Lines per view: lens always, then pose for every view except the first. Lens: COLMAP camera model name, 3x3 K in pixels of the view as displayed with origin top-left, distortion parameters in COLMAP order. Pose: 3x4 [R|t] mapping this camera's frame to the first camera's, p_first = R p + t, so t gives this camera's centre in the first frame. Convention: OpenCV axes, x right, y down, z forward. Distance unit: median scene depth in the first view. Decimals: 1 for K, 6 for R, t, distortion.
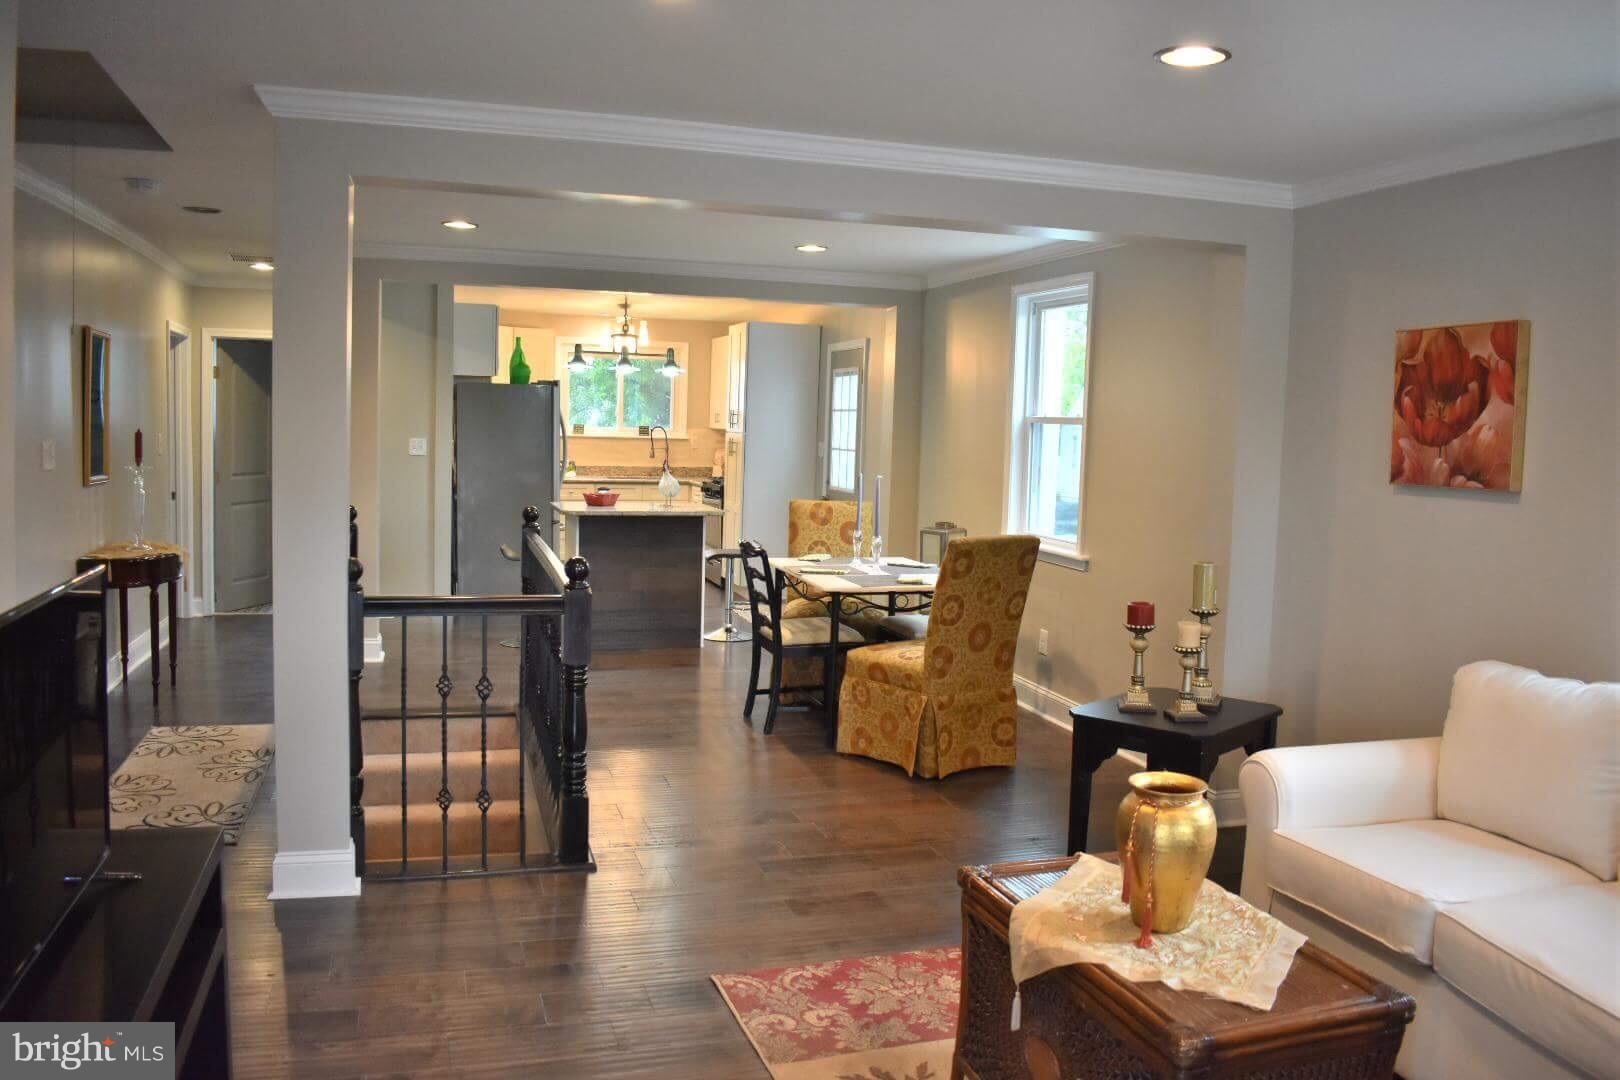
lens RADIAL K [[1275.6, 0, 808.3], [0, 1275.6, 536.0], [0, 0, 1]] dist [-0.093231, 0.002597]
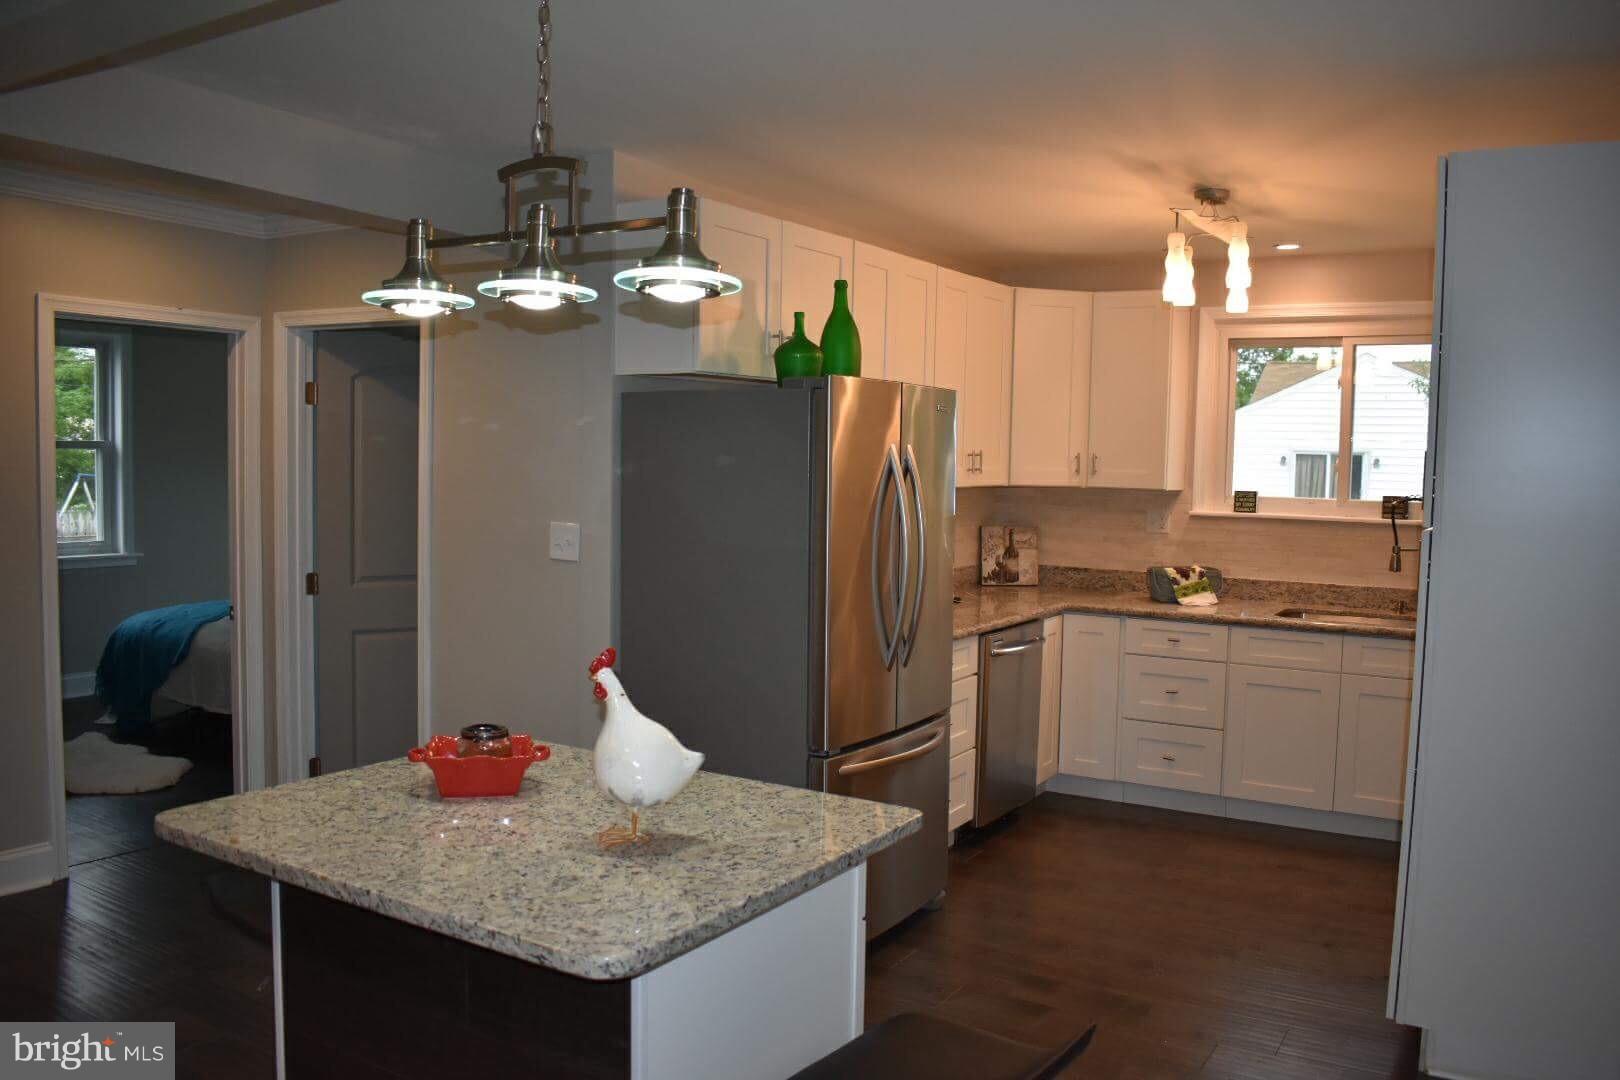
lens RADIAL K [[1275.6, 0, 813.5], [0, 1275.6, 534.6], [0, 0, 1]] dist [-0.093231, 0.002597]
pose [[0.661499, 0.029094, -0.749381, 0.071147], [-0.067016, 0.997543, -0.020428, -0.059119], [0.746946, 0.063733, 0.661823, 0.655641]]
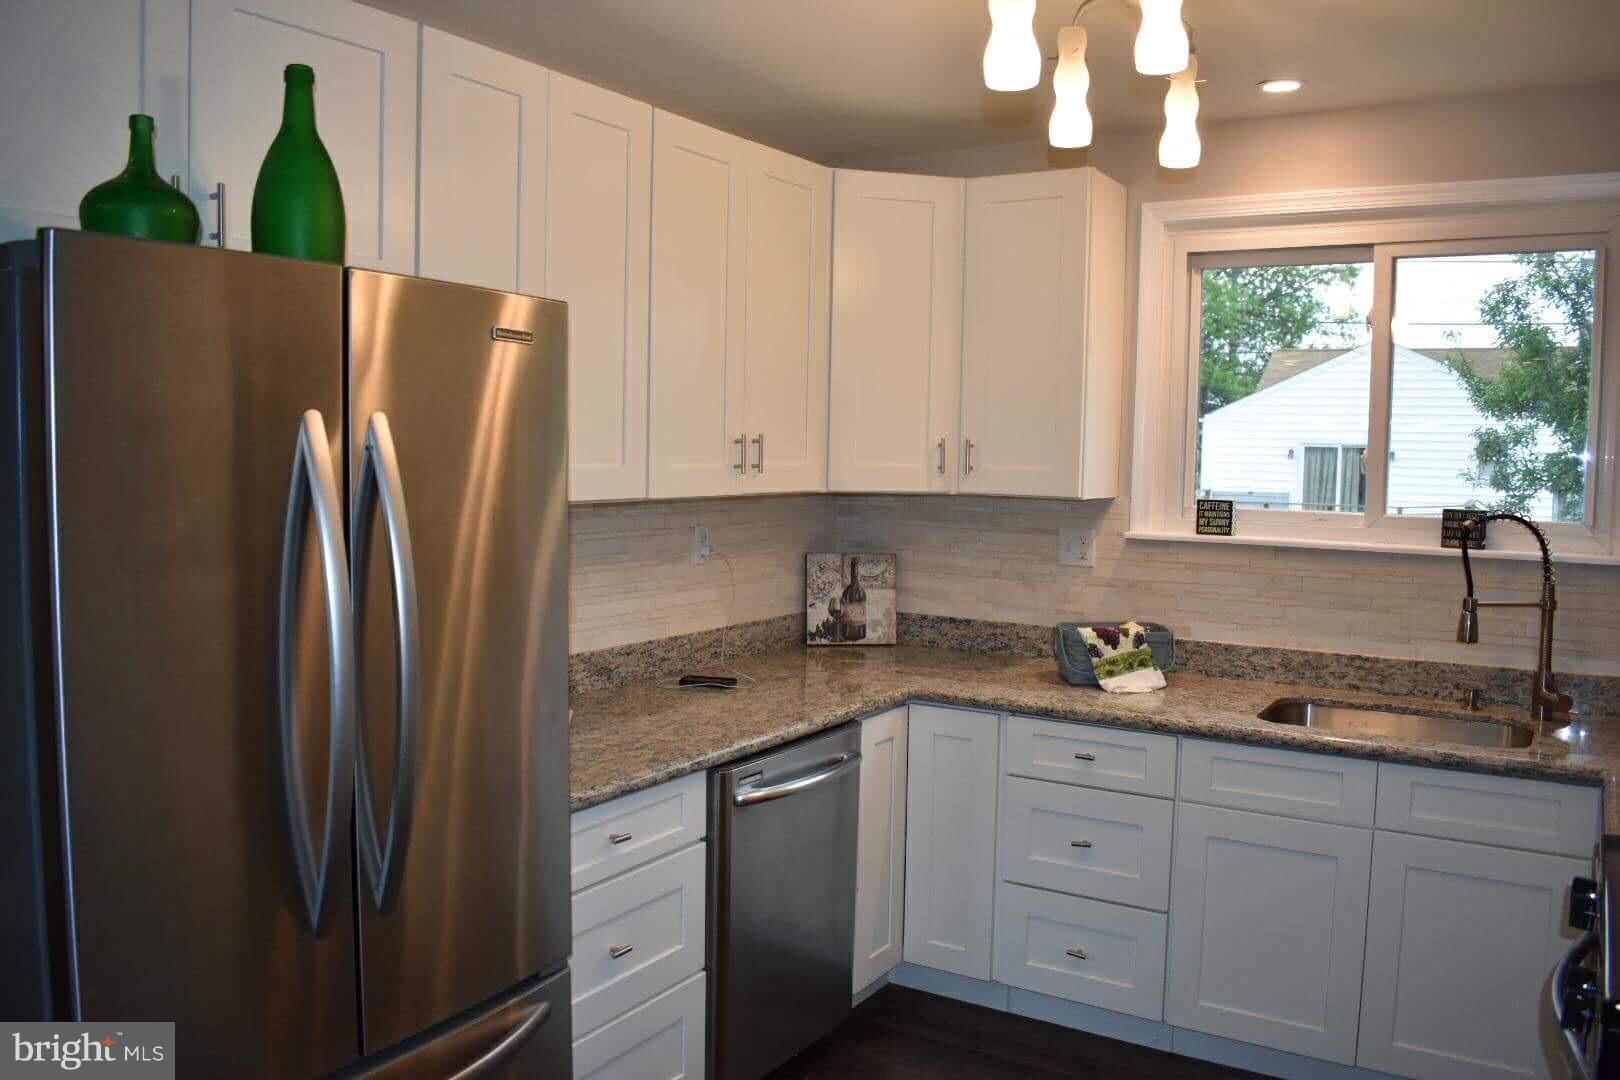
lens RADIAL K [[1275.6, 0, 805.6], [0, 1275.6, 545.2], [0, 0, 1]] dist [-0.093231, 0.002597]
pose [[0.652393, 0.037336, -0.756961, -0.029119], [-0.065511, 0.997826, -0.007245, -0.079578], [0.755044, 0.054316, 0.653420, 0.850424]]
